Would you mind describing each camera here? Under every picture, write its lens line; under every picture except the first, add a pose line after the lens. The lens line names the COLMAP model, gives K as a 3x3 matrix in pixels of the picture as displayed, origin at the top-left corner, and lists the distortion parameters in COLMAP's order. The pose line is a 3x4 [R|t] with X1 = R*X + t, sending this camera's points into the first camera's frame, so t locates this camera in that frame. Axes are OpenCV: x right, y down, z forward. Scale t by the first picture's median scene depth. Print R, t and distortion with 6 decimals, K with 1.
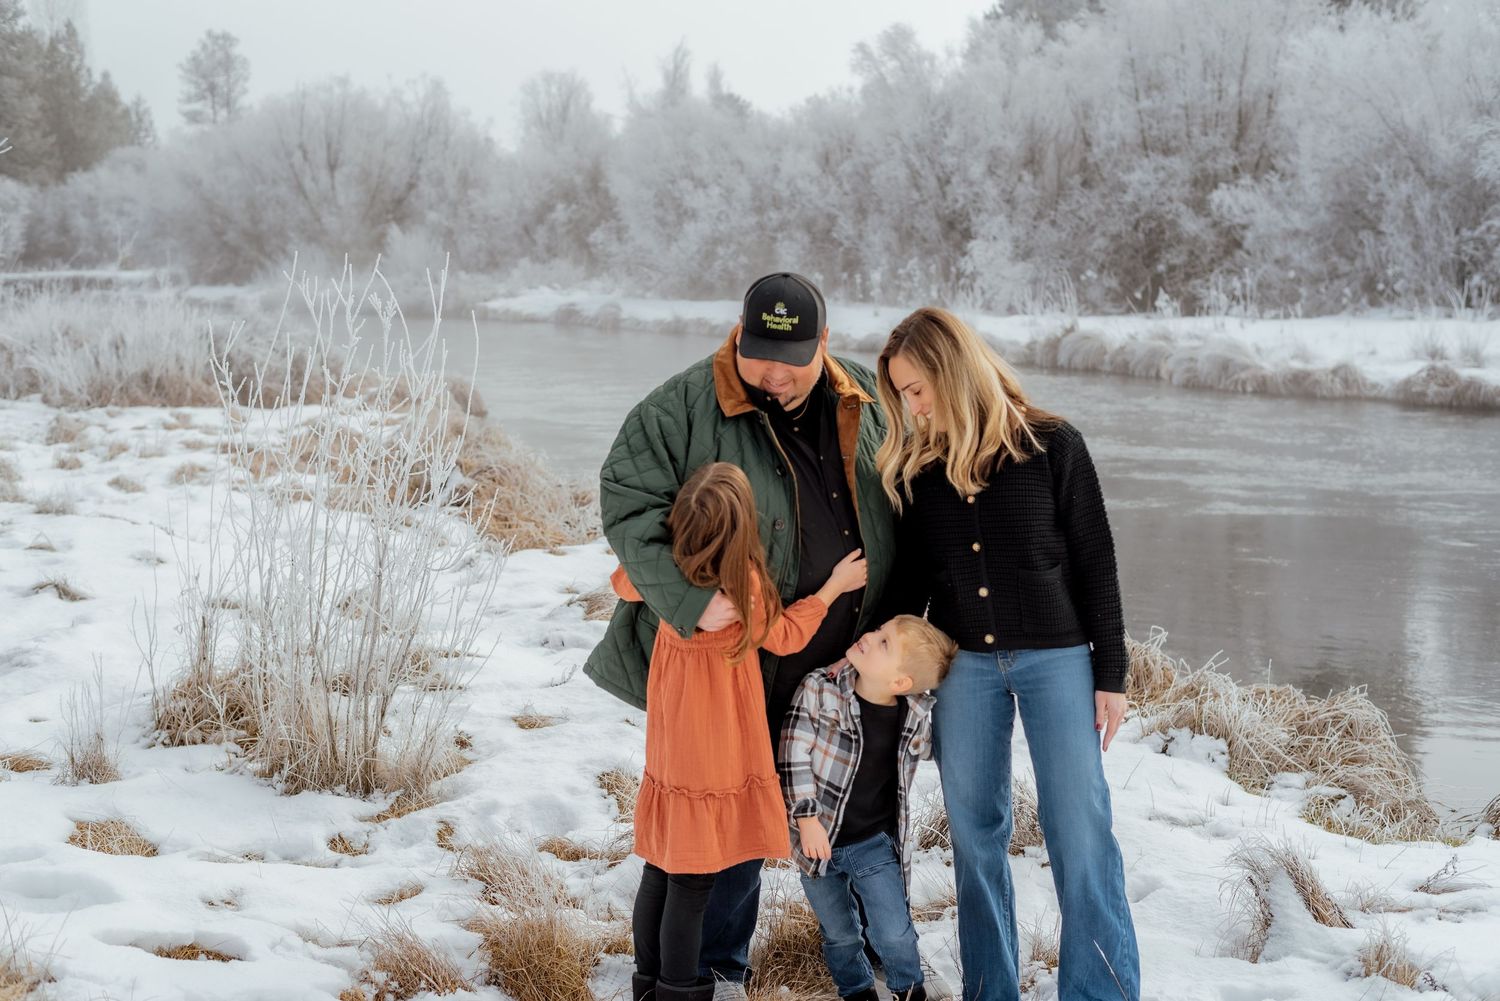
lens RADIAL K [[2149.1, 0, 750.0], [0, 2149.1, 500.5], [0, 0, 1]] dist [0.008515, 0.040322]
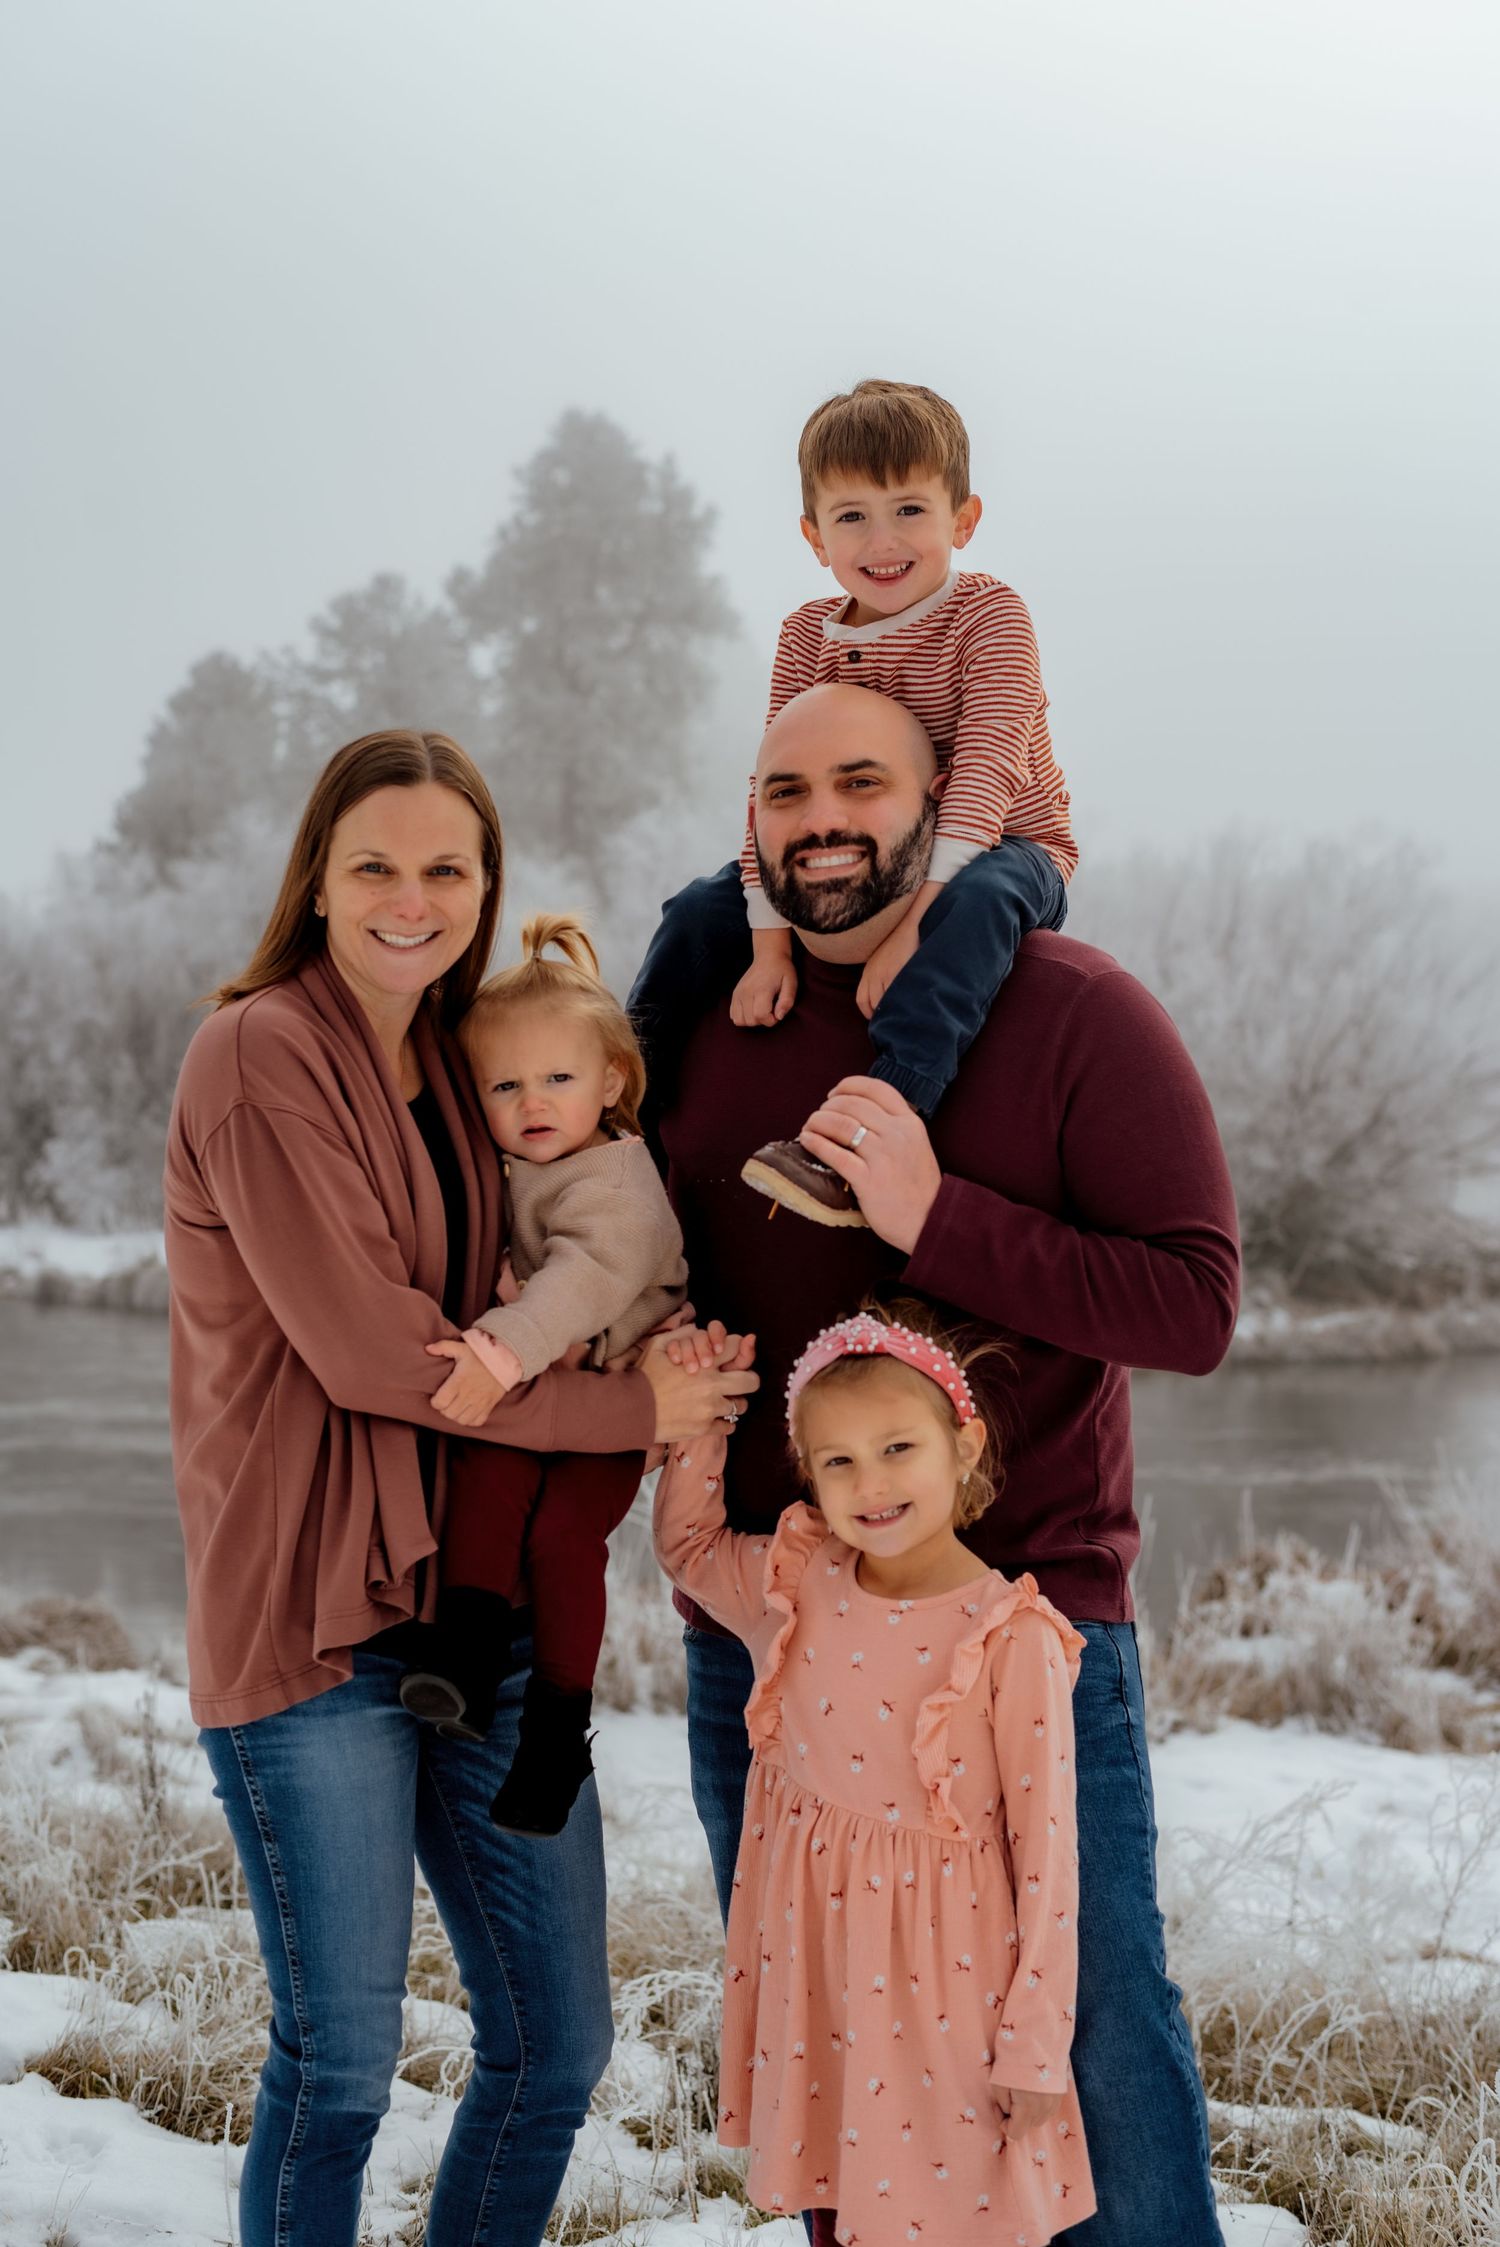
lens RADIAL K [[3233.1, 0, 745.1], [0, 3233.1, 1111.3], [0, 0, 1]] dist [0.011276, 0.021449]
pose [[0.960014, 0.004297, 0.279920, 0.017064], [0.026532, 0.993985, -0.106254, 0.000811], [-0.278693, 0.109432, 0.954125, -0.220080]]
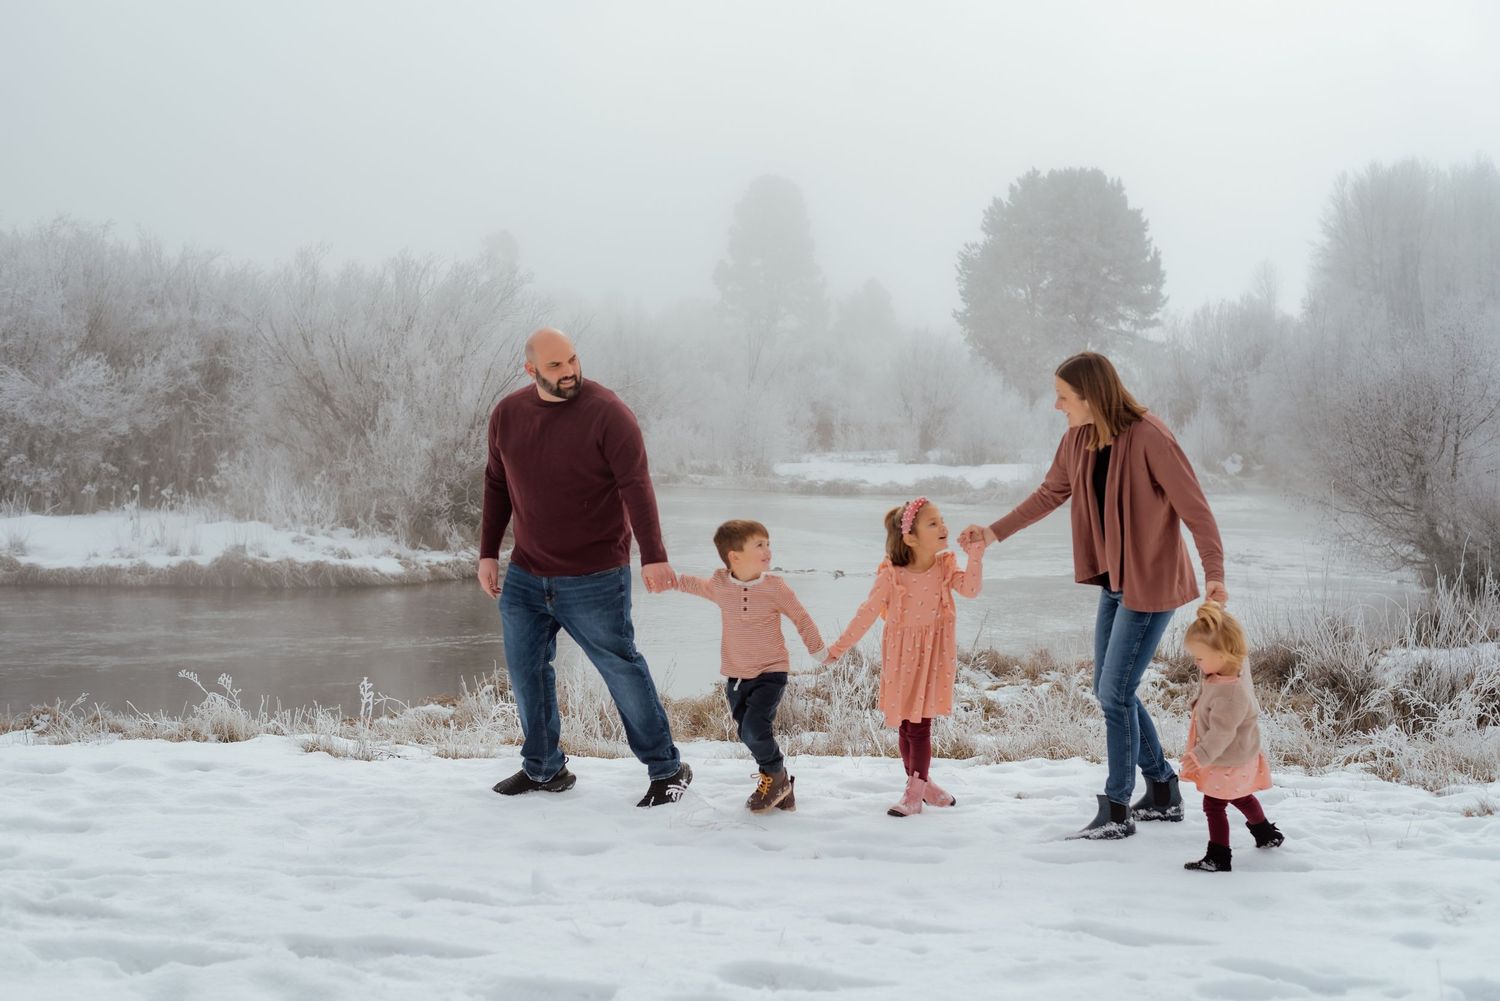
lens RADIAL K [[2131.1, 0, 750.0], [0, 2131.1, 500.5], [0, 0, 1]] dist [0.015176, 0.051440]
pose [[0.752233, -0.016651, 0.658687, -0.150659], [0.065969, 0.996561, -0.050145, 0.001934], [-0.655587, 0.081174, 0.750744, -0.238501]]
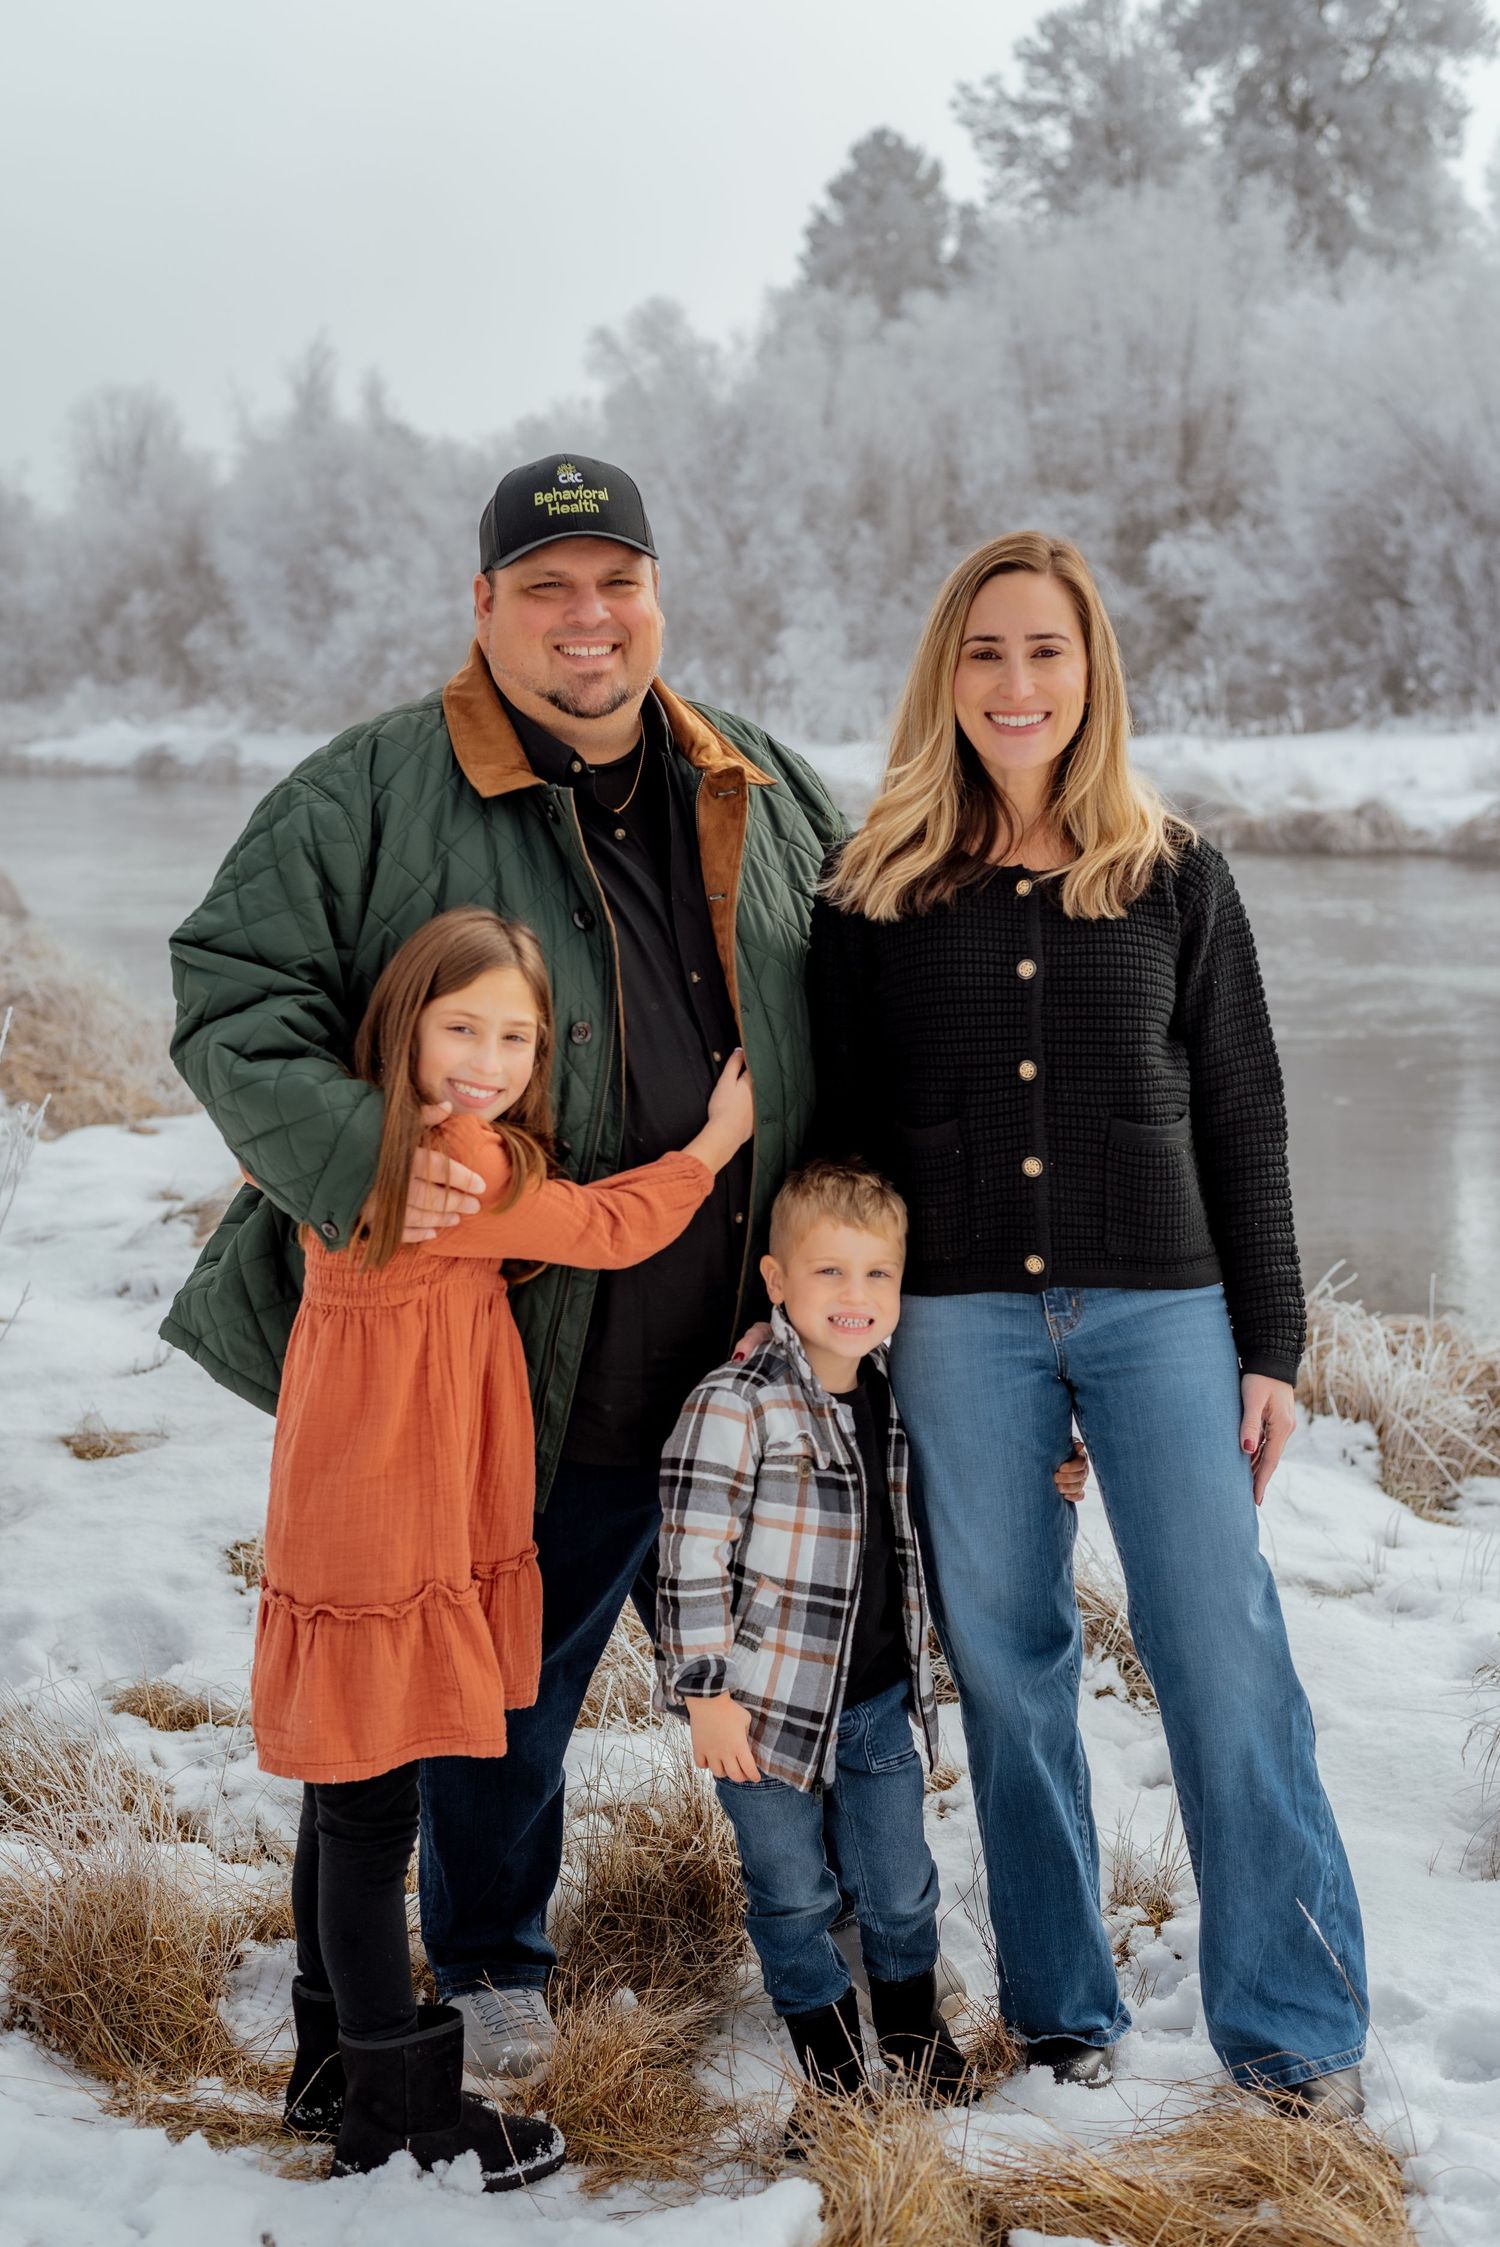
lens RADIAL K [[3233.1, 0, 745.1], [0, 3233.1, 1111.3], [0, 0, 1]] dist [0.011276, 0.021449]
pose [[0.995263, -0.033870, 0.091133, -0.002124], [0.031918, 0.999231, 0.022790, 0.001226], [-0.091835, -0.019773, 0.995578, 0.033012]]
